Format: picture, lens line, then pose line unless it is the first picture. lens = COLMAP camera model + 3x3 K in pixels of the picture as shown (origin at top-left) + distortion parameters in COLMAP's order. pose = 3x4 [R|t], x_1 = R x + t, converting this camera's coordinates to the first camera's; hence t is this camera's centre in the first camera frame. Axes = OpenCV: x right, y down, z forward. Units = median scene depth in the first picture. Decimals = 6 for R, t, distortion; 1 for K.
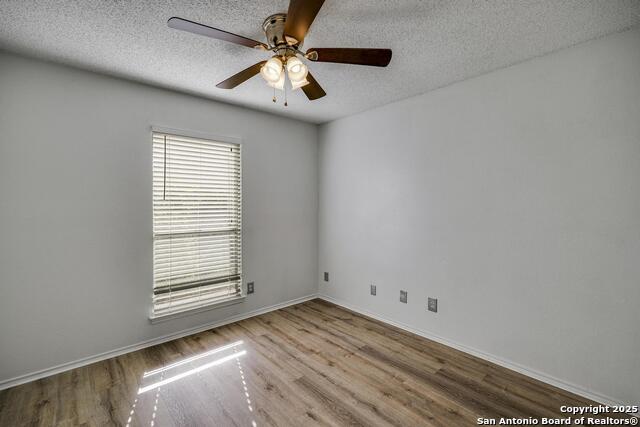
lens RADIAL K [[293.2, 0, 320.2], [0, 293.2, 209.7], [0, 0, 1]] dist [0.003125, 0.000367]
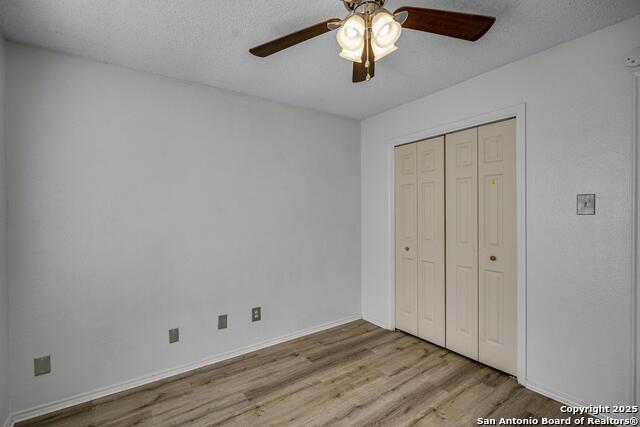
lens RADIAL K [[293.2, 0, 320.4], [0, 293.2, 214.8], [0, 0, 1]] dist [0.003125, 0.000367]
pose [[0.101277, -0.010357, 0.994804, -0.602045], [0.038950, 0.999220, 0.006438, -0.007101], [-0.994096, 0.038095, 0.101601, 0.710561]]
